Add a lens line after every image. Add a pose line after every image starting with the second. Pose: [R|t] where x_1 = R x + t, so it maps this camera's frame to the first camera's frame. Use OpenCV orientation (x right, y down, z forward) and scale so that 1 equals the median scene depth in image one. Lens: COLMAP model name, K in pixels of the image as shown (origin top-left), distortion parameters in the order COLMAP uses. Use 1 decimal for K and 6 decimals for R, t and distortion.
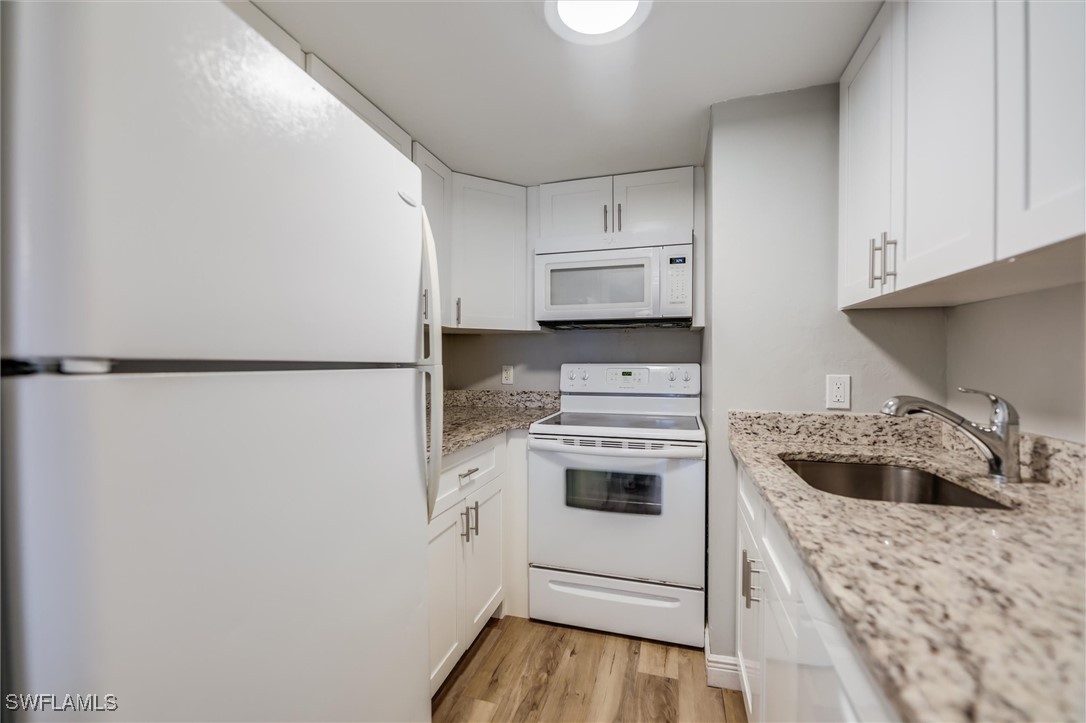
lens RADIAL K [[465.5, 0, 544.7], [0, 465.5, 367.2], [0, 0, 1]] dist [0.001924, -0.000200]
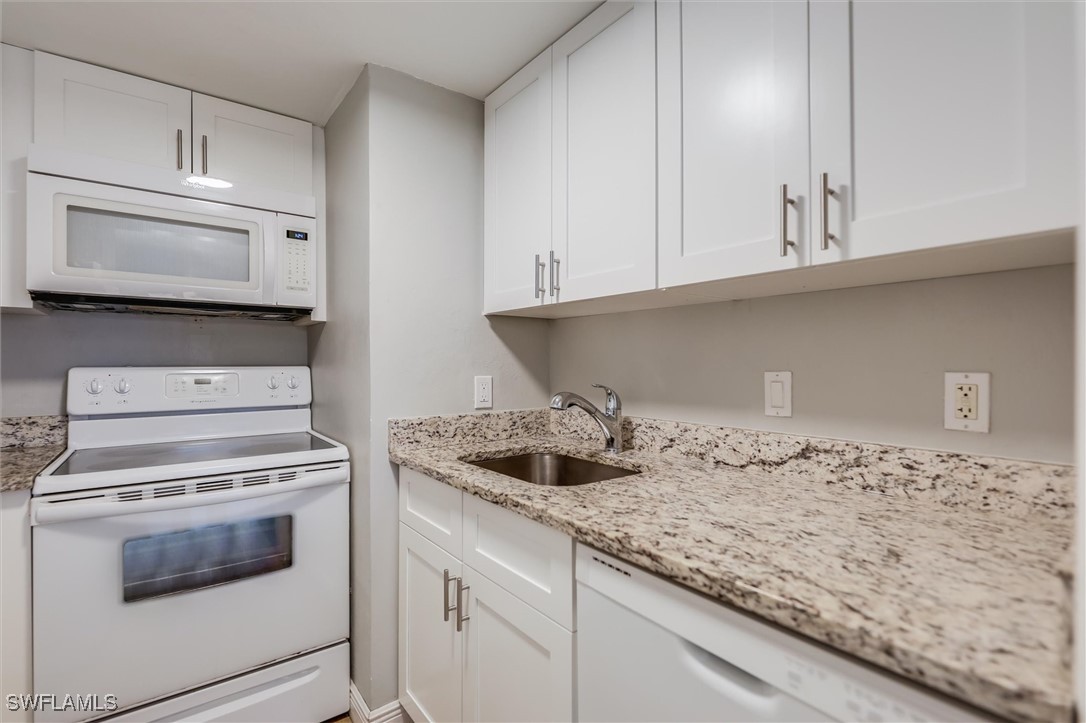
lens RADIAL K [[508.9, 0, 543.0], [0, 508.9, 361.5], [0, 0, 1]] dist [0.023427, -0.014034]
pose [[0.580039, 0.003087, 0.814583, -0.243841], [0.011161, 0.999869, -0.011736, -0.001751], [-0.814512, 0.015899, 0.579928, 0.224938]]
